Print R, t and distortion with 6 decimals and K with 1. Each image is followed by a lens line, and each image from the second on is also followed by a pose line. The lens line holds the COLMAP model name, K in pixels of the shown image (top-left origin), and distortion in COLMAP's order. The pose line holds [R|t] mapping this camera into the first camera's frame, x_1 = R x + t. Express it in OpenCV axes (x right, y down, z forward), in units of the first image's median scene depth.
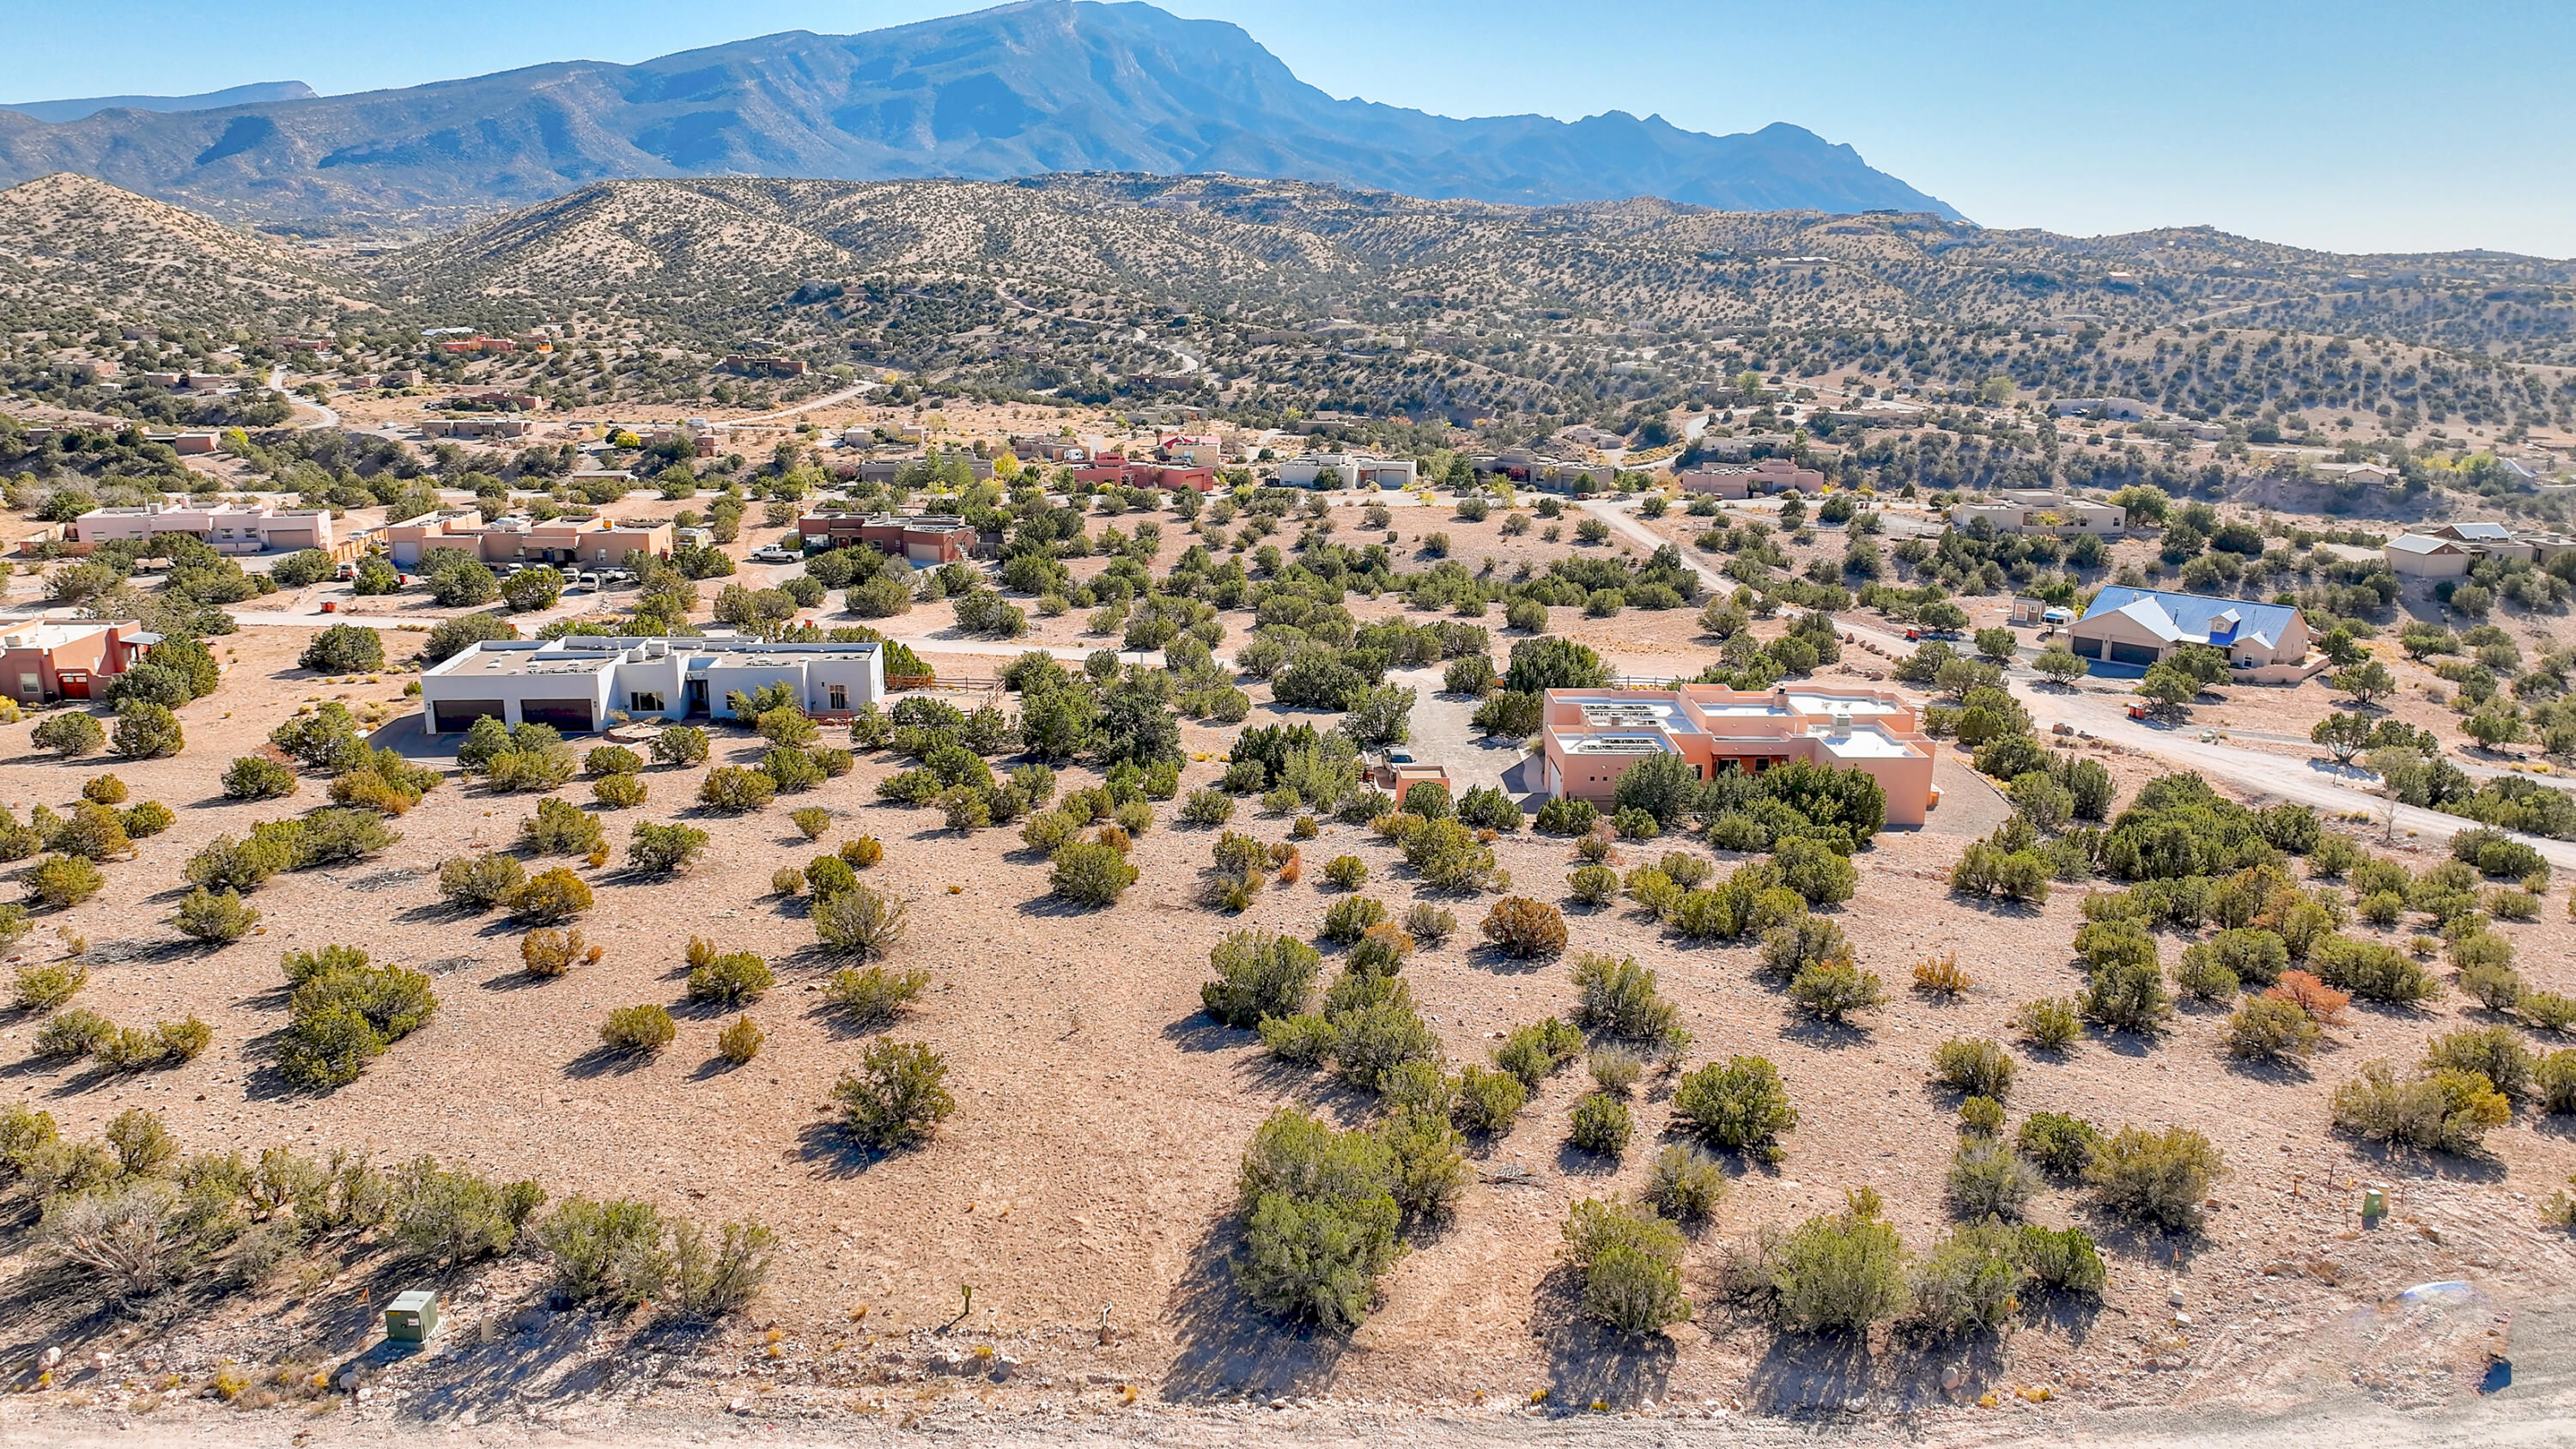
lens RADIAL K [[1817.0, 0, 1283.8], [0, 1817.0, 726.7], [0, 0, 1]] dist [0.001269, 0.018354]
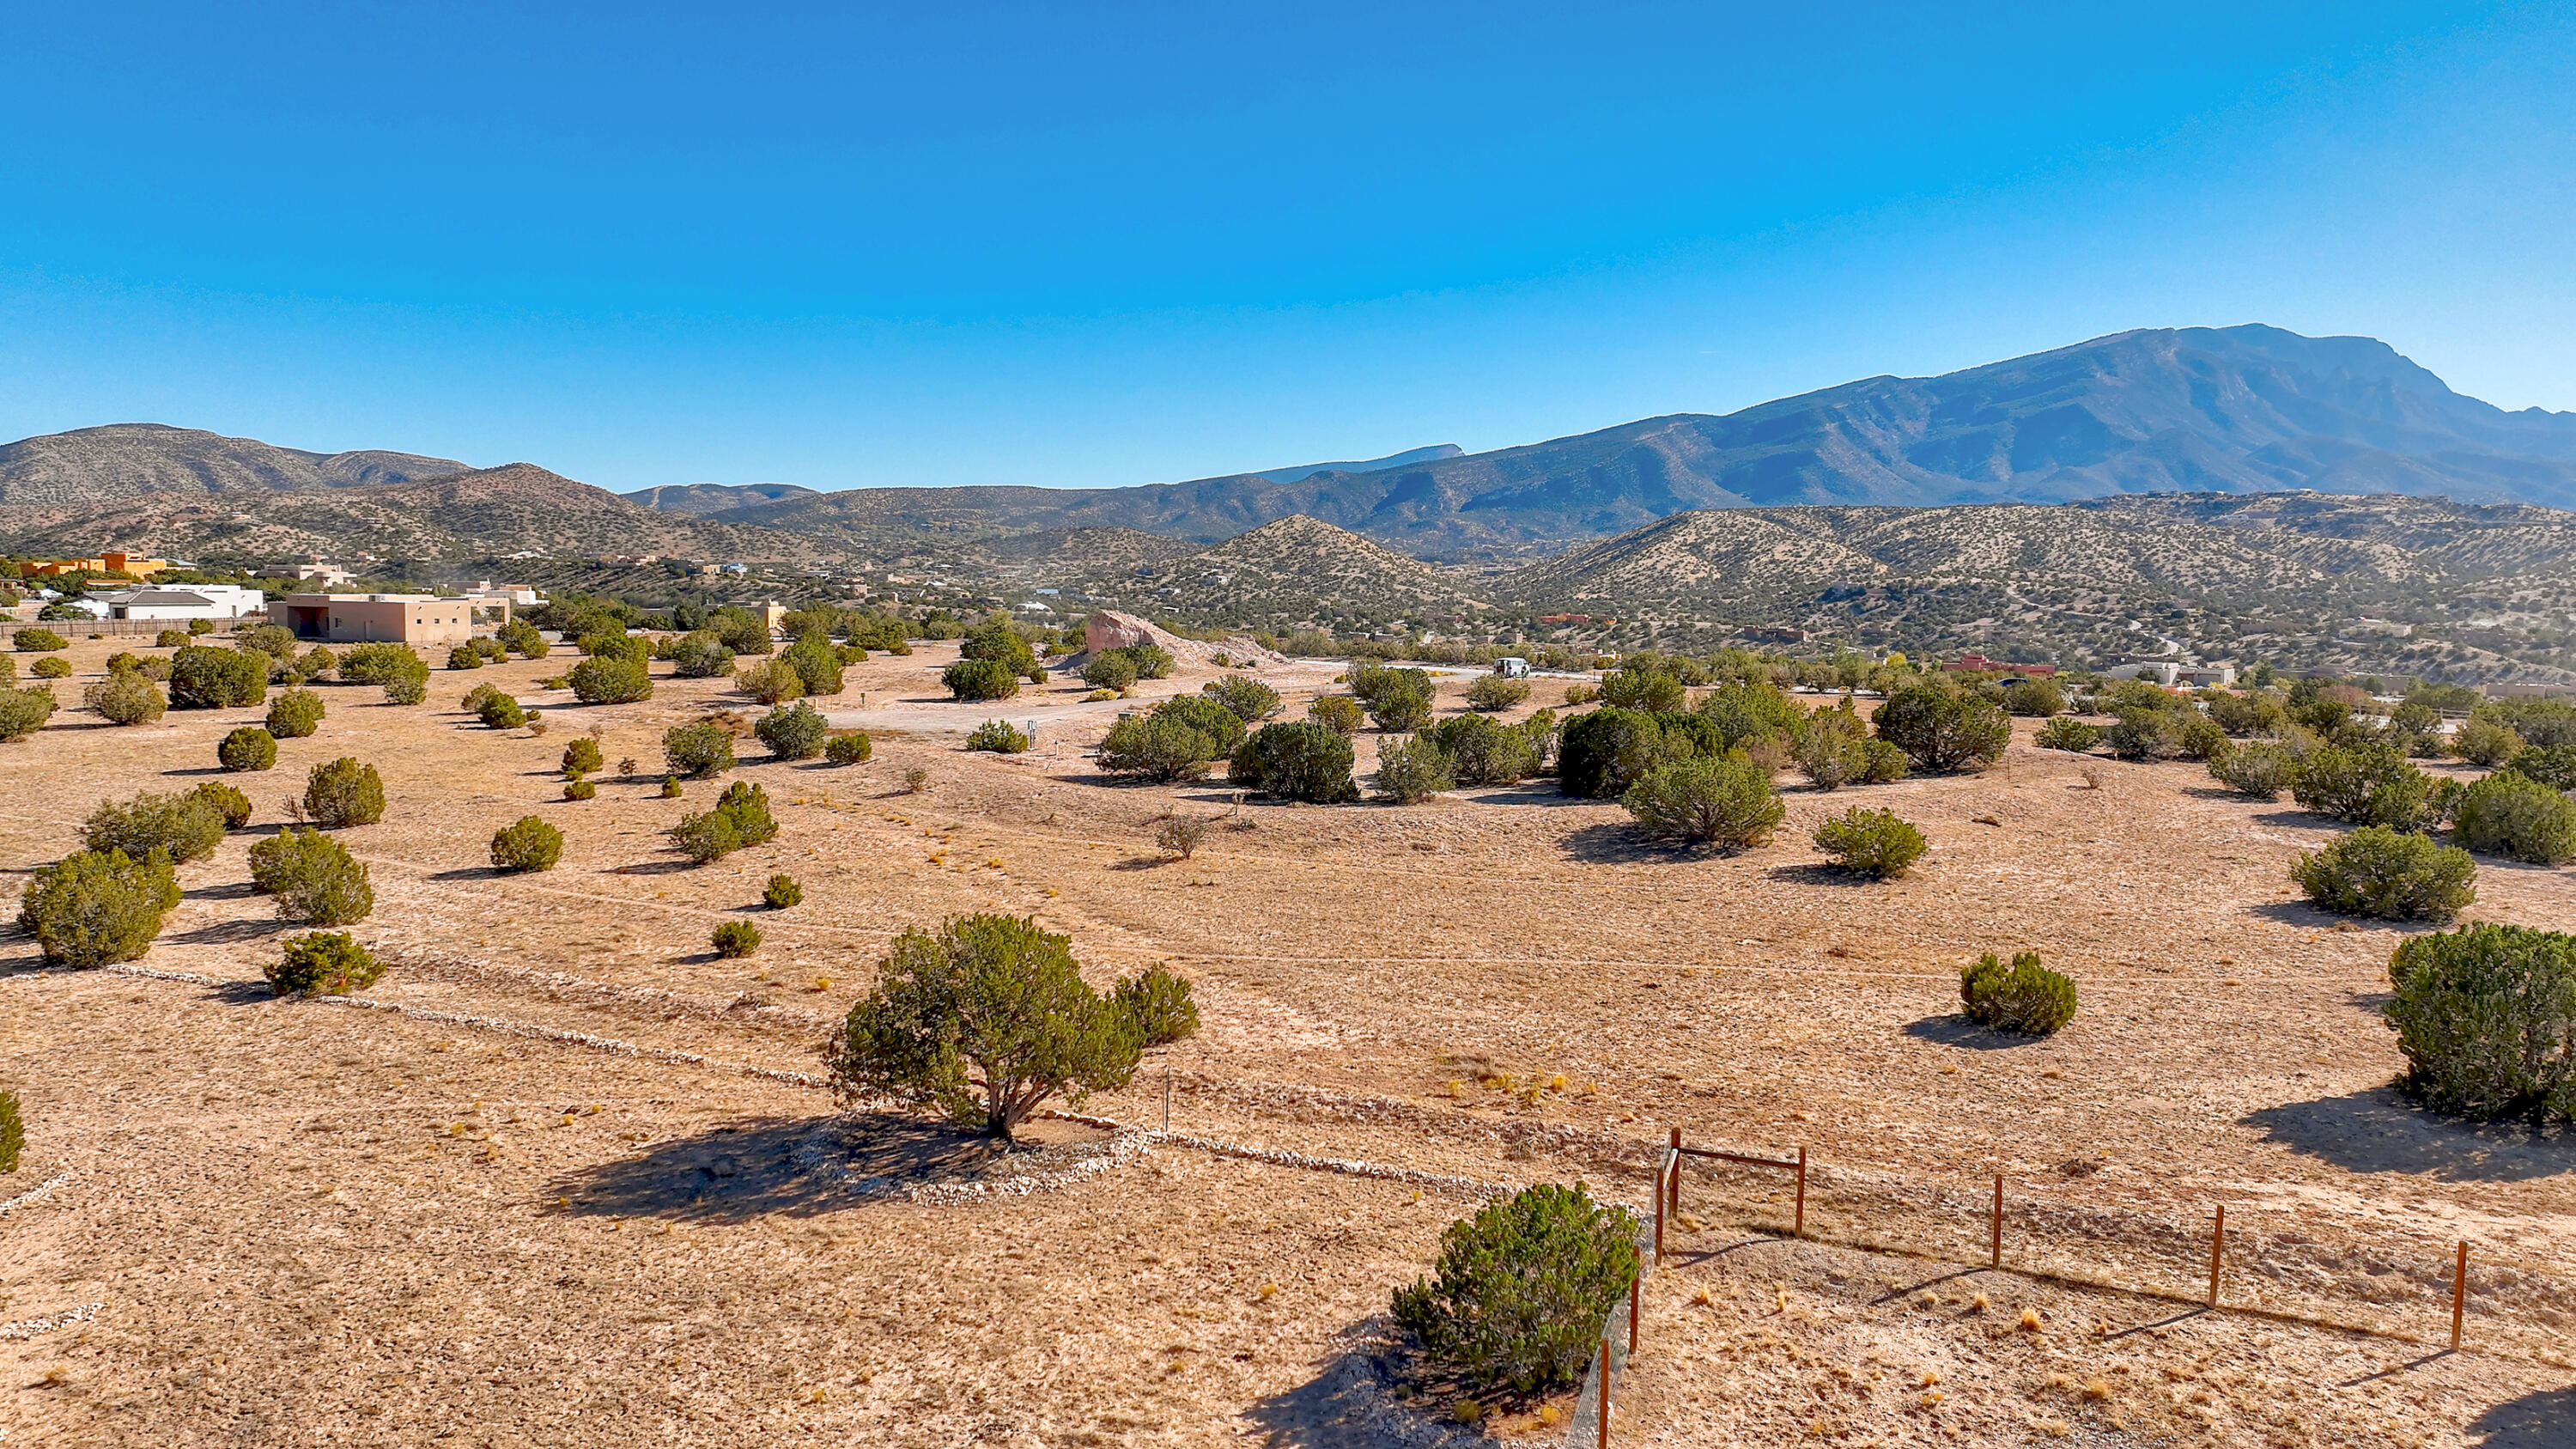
lens RADIAL K [[1817.0, 0, 1279.4], [0, 1817.0, 723.4], [0, 0, 1]] dist [0.001269, 0.018354]
pose [[0.843840, 0.039937, -0.535106, 0.056118], [-0.134639, 0.981083, -0.139098, 0.046103], [0.519429, 0.189423, 0.833254, -0.117797]]
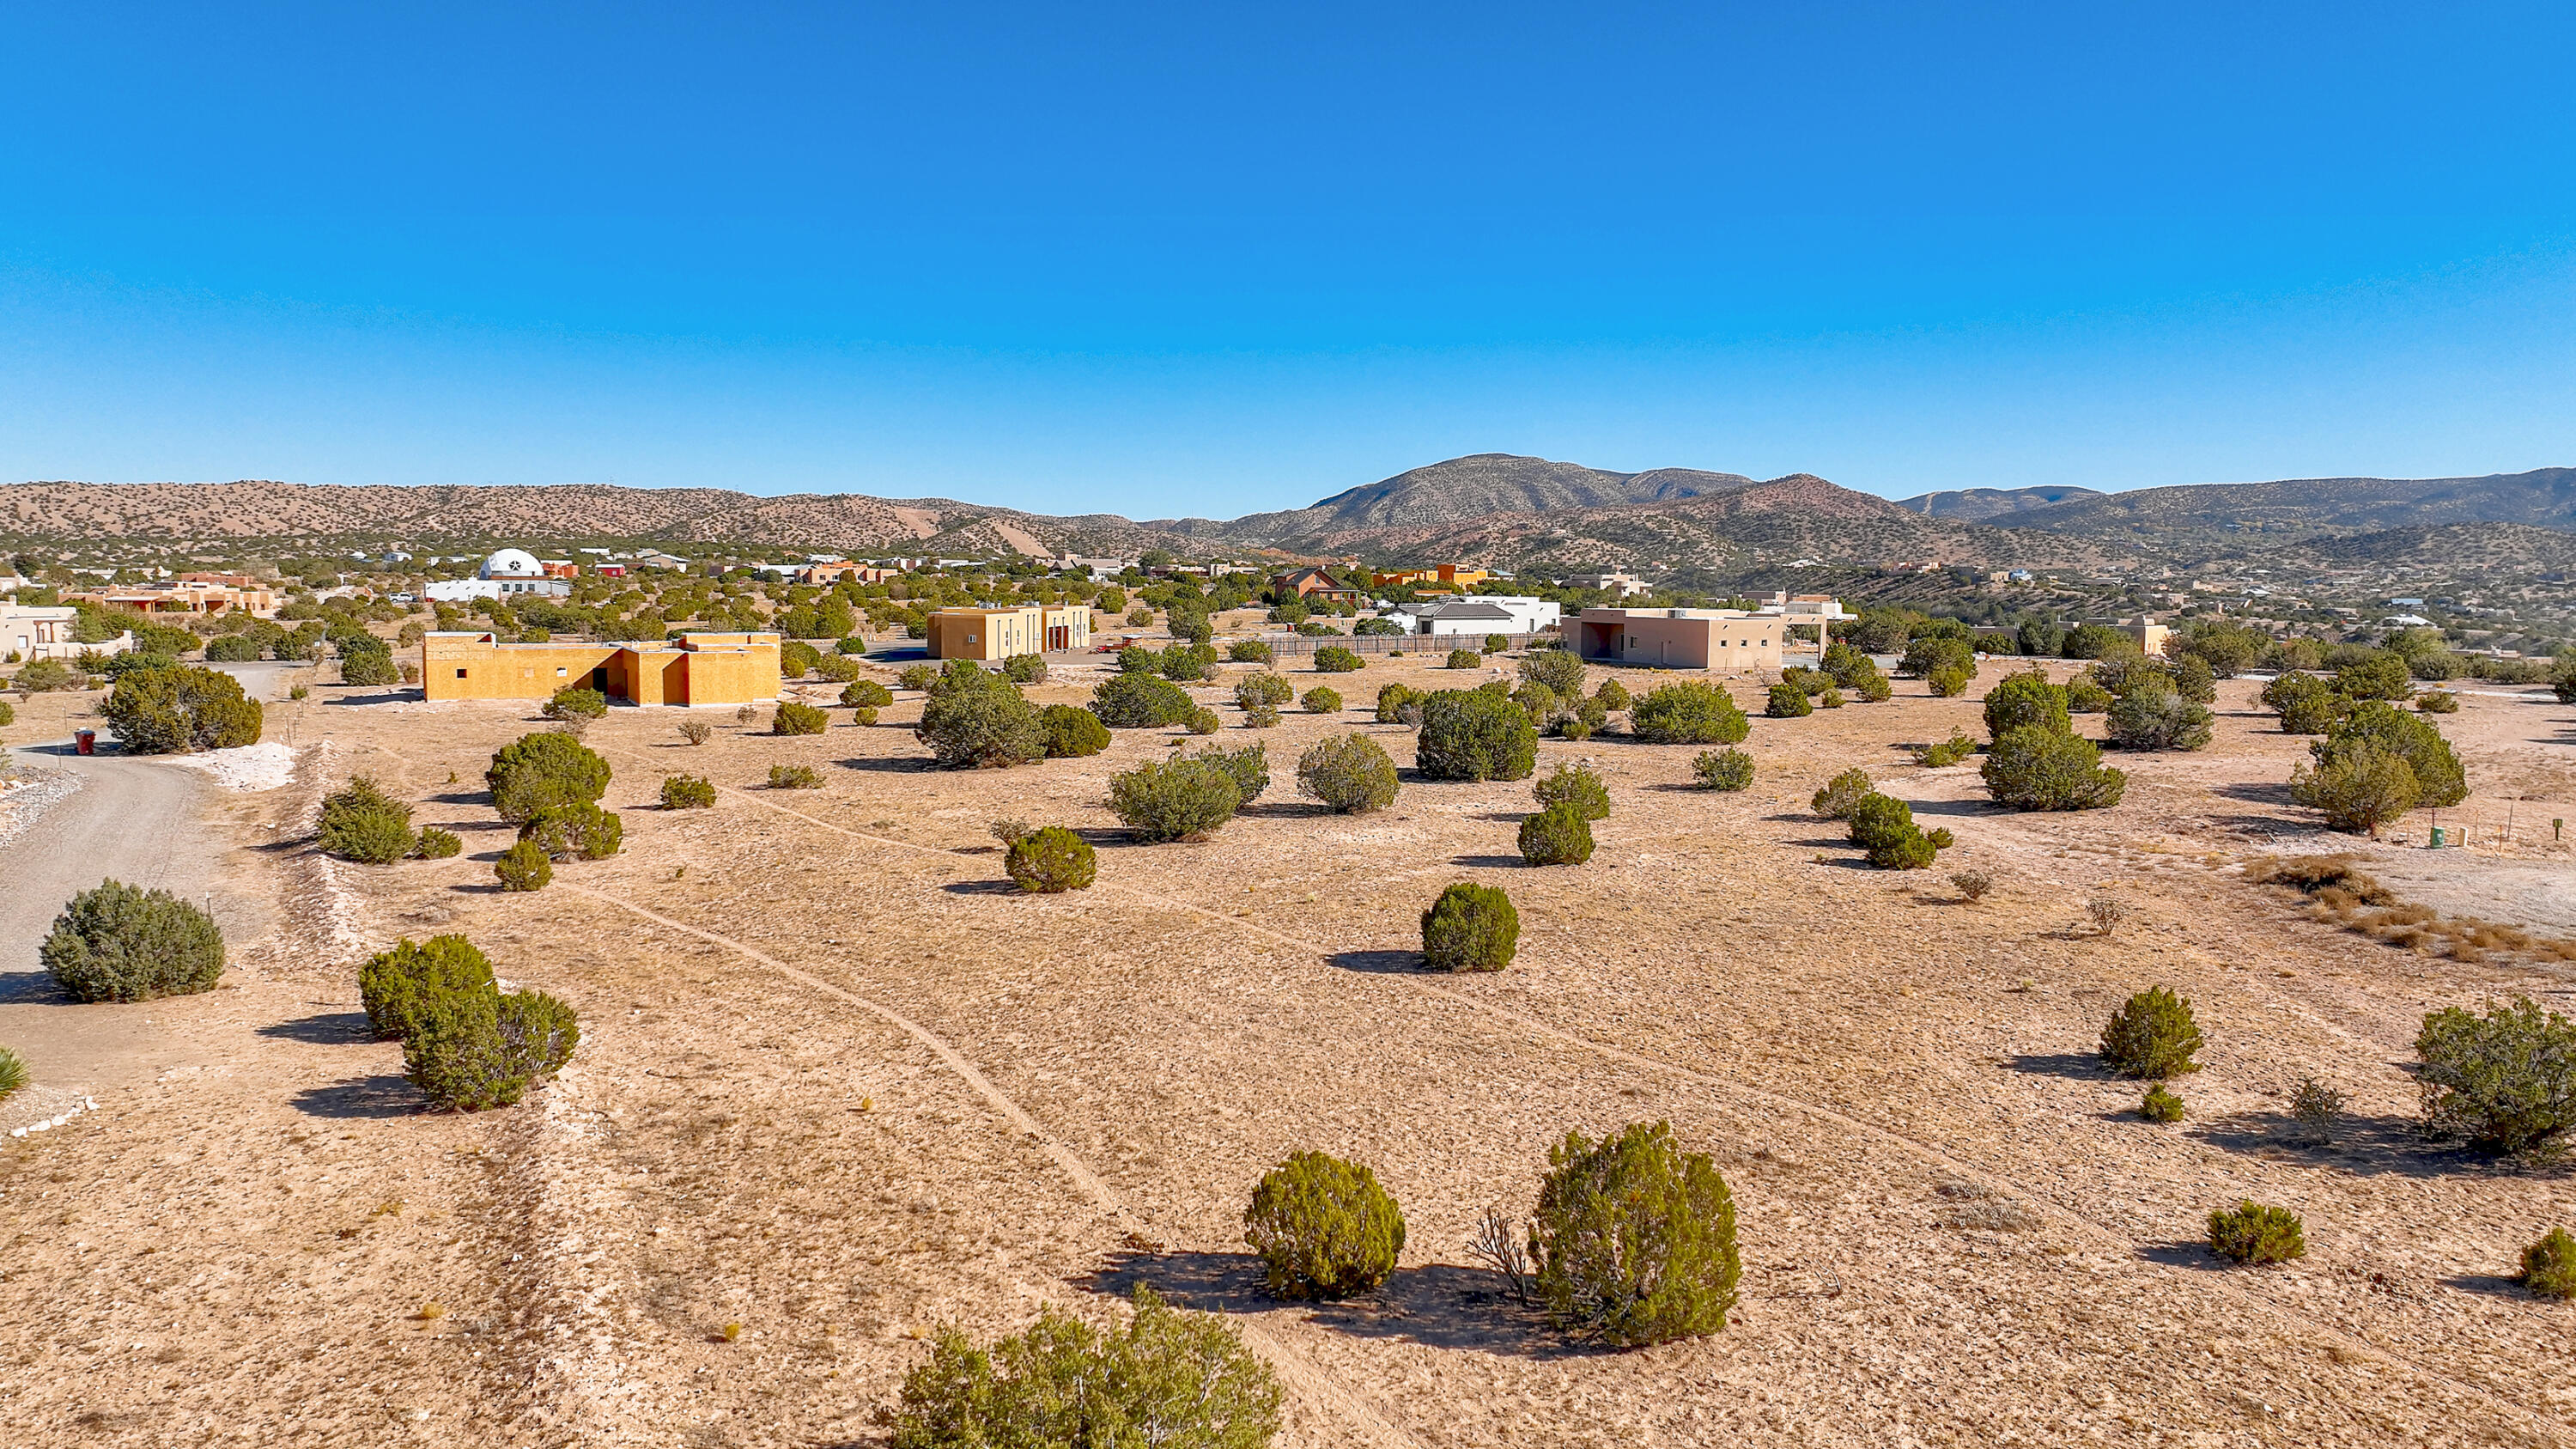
lens RADIAL K [[1817.0, 0, 1289.2], [0, 1817.0, 726.8], [0, 0, 1]] dist [0.001269, 0.018354]
pose [[0.334551, 0.069235, -0.939831, 0.012068], [-0.238319, 0.971096, -0.013296, 0.039188], [0.911746, 0.228428, 0.341381, -0.093233]]
